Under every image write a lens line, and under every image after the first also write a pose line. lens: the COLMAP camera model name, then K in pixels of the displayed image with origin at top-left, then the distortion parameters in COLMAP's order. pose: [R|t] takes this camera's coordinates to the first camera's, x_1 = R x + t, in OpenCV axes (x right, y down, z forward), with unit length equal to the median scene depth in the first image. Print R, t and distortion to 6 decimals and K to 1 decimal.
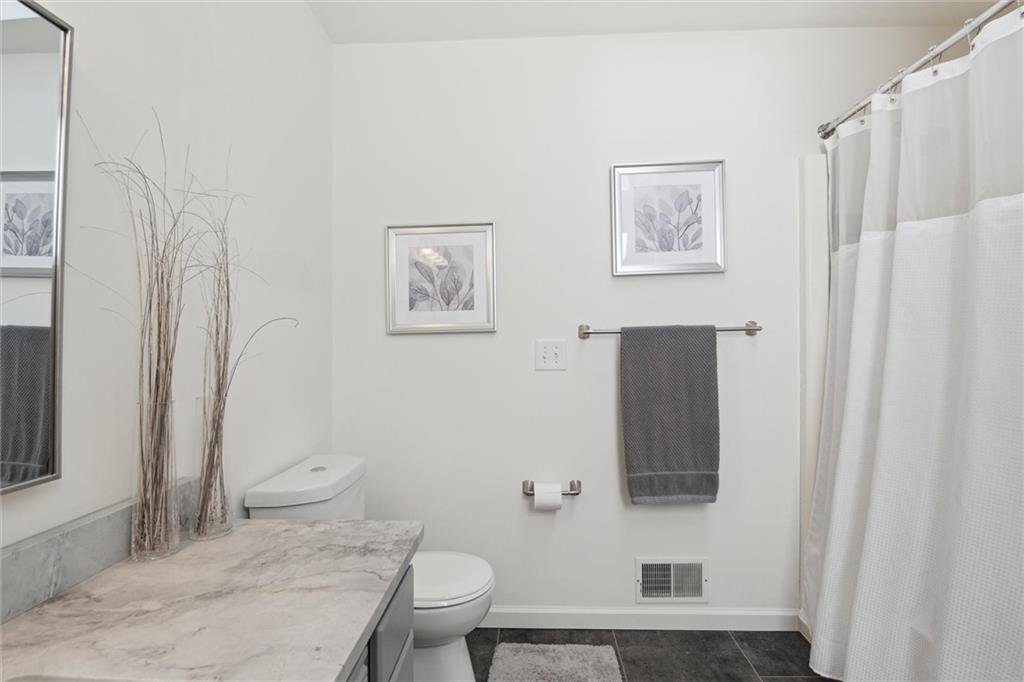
lens RADIAL K [[502.2, 0, 512.9], [0, 502.2, 338.0], [0, 0, 1]] dist [0.002508, 0.001025]
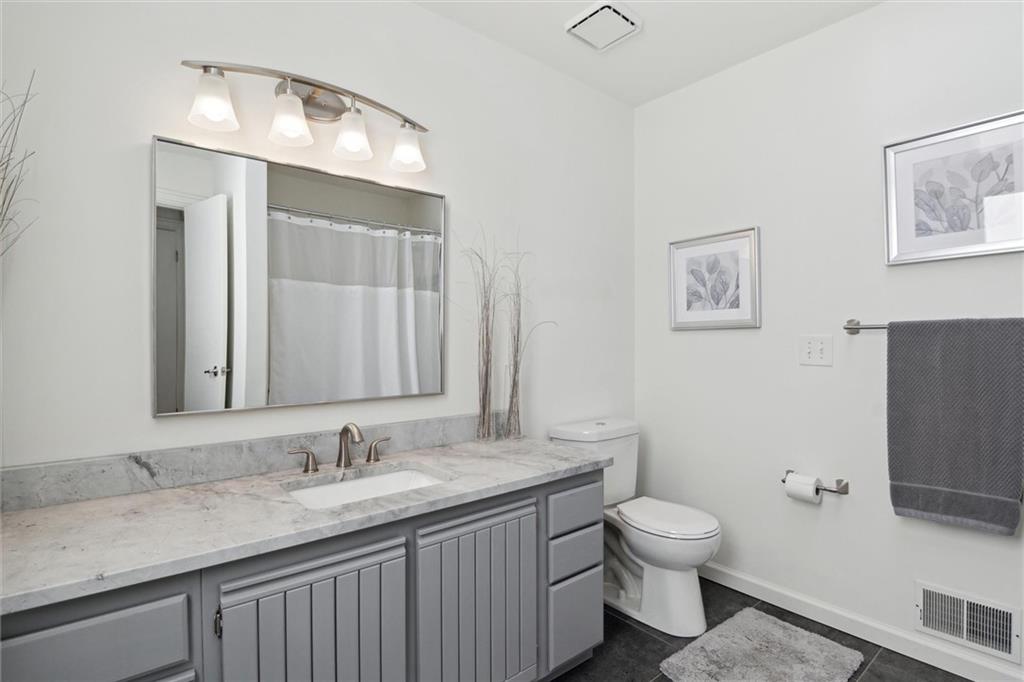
lens RADIAL K [[502.2, 0, 510.3], [0, 502.2, 339.4], [0, 0, 1]] dist [0.002508, 0.001025]
pose [[0.670070, 0.010267, -0.742227, 0.423017], [0.001587, 0.999882, 0.015263, -0.004572], [0.742296, -0.011405, 0.669975, -0.129400]]
